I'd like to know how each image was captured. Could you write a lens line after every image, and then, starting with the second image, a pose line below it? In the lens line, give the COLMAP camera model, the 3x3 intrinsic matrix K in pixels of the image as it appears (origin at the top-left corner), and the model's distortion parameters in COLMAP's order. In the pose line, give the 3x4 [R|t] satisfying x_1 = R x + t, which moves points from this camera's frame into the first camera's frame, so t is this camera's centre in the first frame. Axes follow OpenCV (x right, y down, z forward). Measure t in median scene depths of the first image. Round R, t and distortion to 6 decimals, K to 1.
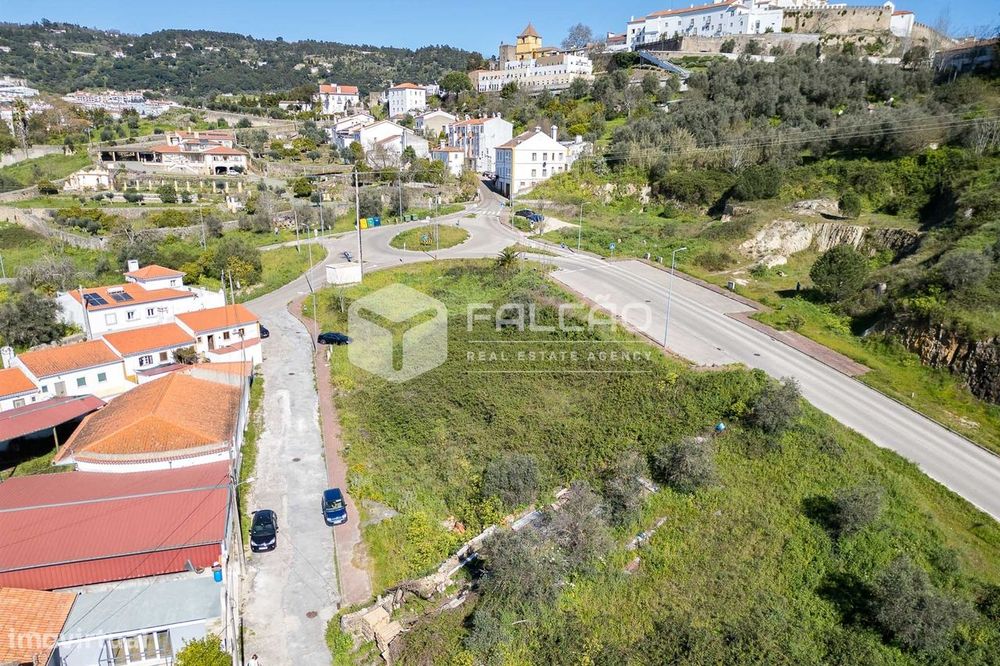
lens RADIAL K [[697.5, 0, 498.3], [0, 697.5, 373.9], [0, 0, 1]] dist [0.070326, -0.062655]
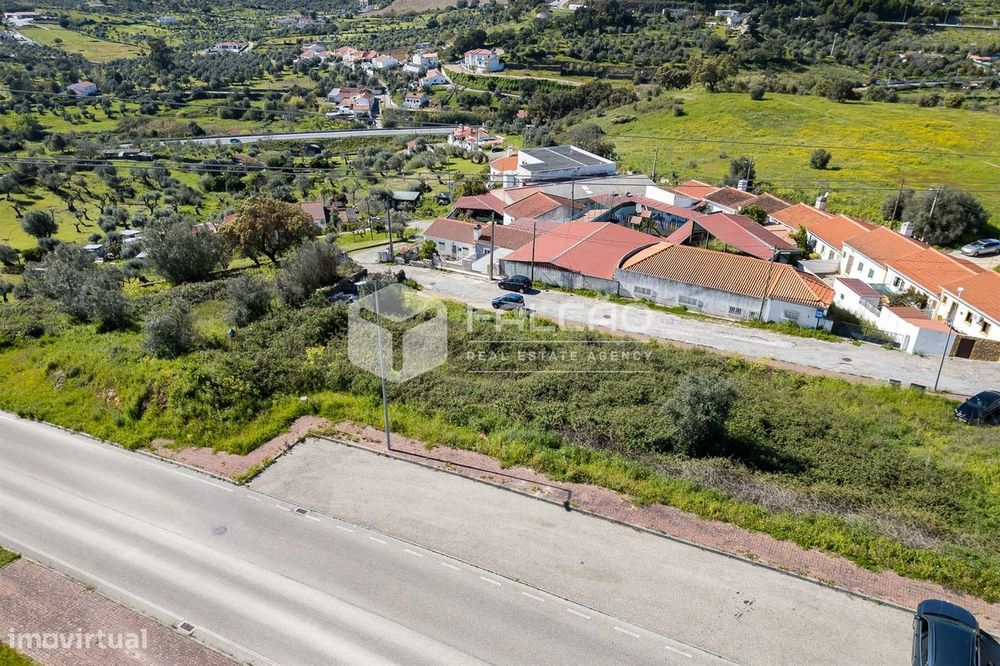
lens RADIAL K [[697.5, 0, 498.1], [0, 697.5, 381.0], [0, 0, 1]] dist [0.070326, -0.062655]
pose [[-0.736924, 0.320373, -0.595234, 0.250502], [-0.224410, 0.714670, 0.662486, -0.233720], [0.637639, 0.621778, -0.454763, 0.667781]]
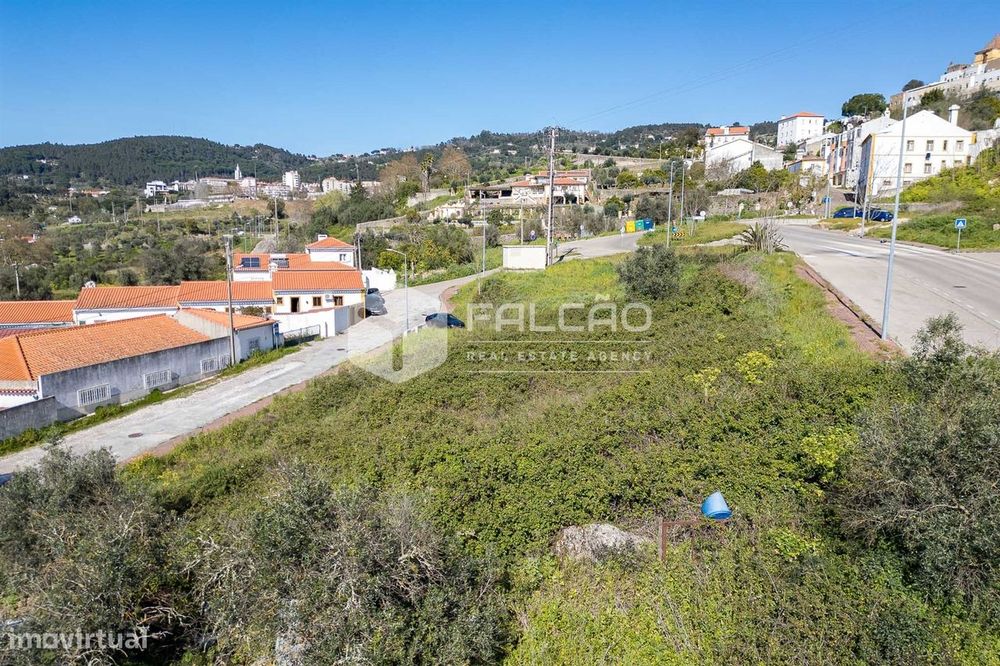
lens RADIAL K [[697.5, 0, 499.5], [0, 697.5, 334.0], [0, 0, 1]] dist [0.070326, -0.062655]
pose [[0.823146, 0.079637, -0.562218, 0.151079], [-0.170027, 0.979255, -0.110227, 0.021938], [0.541777, 0.186325, 0.819610, 0.290665]]
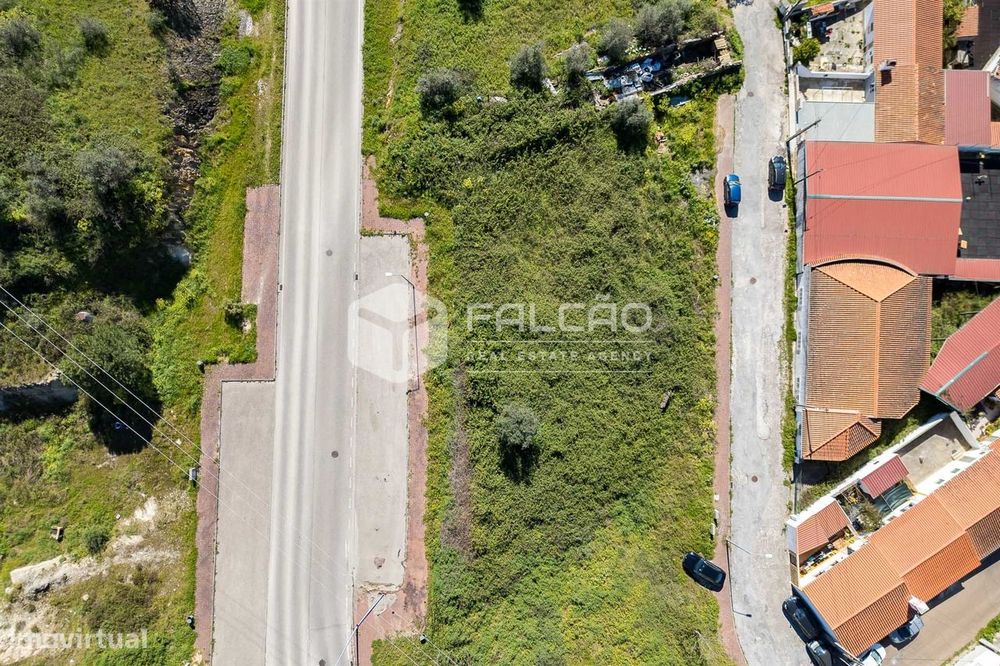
lens RADIAL K [[747.7, 0, 497.6], [0, 747.7, 328.3], [0, 0, 1]] dist [0.048428, -0.047216]
pose [[-0.949045, -0.314676, -0.017118, 0.065702], [0.066791, -0.253925, 0.964915, -0.560606], [-0.307983, 0.914604, 0.262004, 0.394144]]
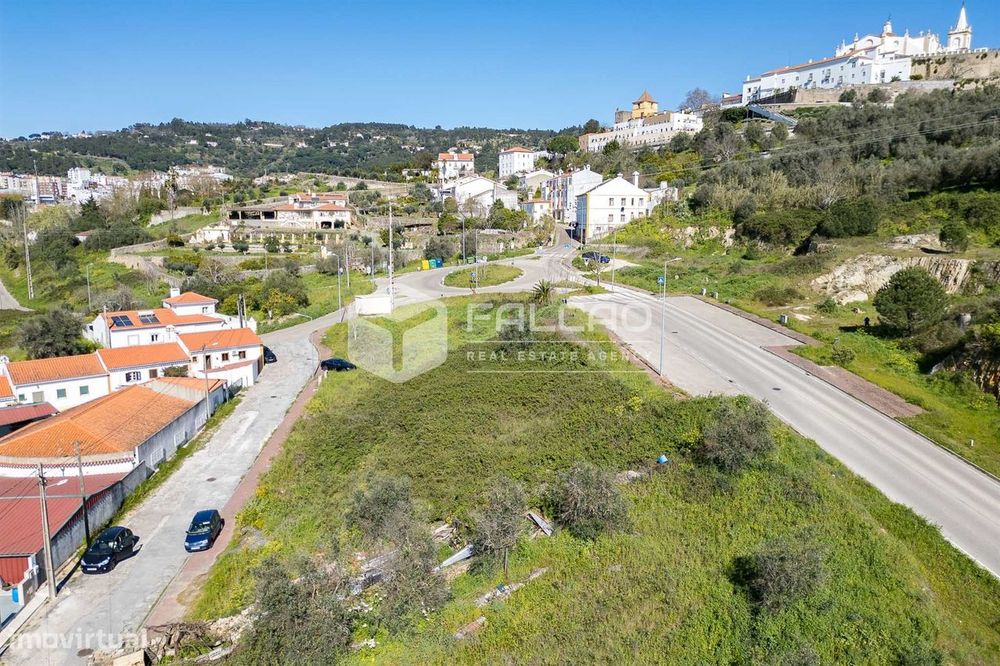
lens RADIAL K [[697.5, 0, 498.6], [0, 697.5, 332.7], [0, 0, 1]] dist [0.070326, -0.062655]
pose [[0.979809, 0.020518, -0.198879, 0.113020], [-0.050743, 0.987670, -0.148097, 0.023744], [0.193388, 0.155199, 0.968770, 0.076072]]
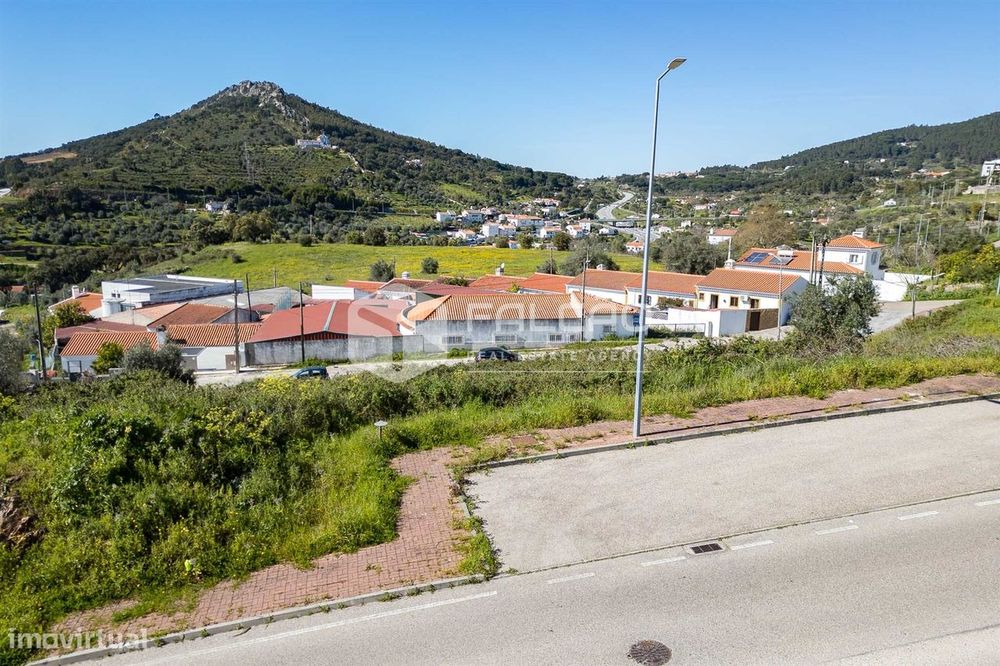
lens RADIAL K [[697.5, 0, 500.6], [0, 697.5, 342.8], [0, 0, 1]] dist [0.070326, -0.062655]
pose [[-0.108884, 0.187707, -0.976171, 0.269780], [-0.319505, 0.923294, 0.213178, -0.060724], [0.941308, 0.335103, -0.040559, 0.502535]]
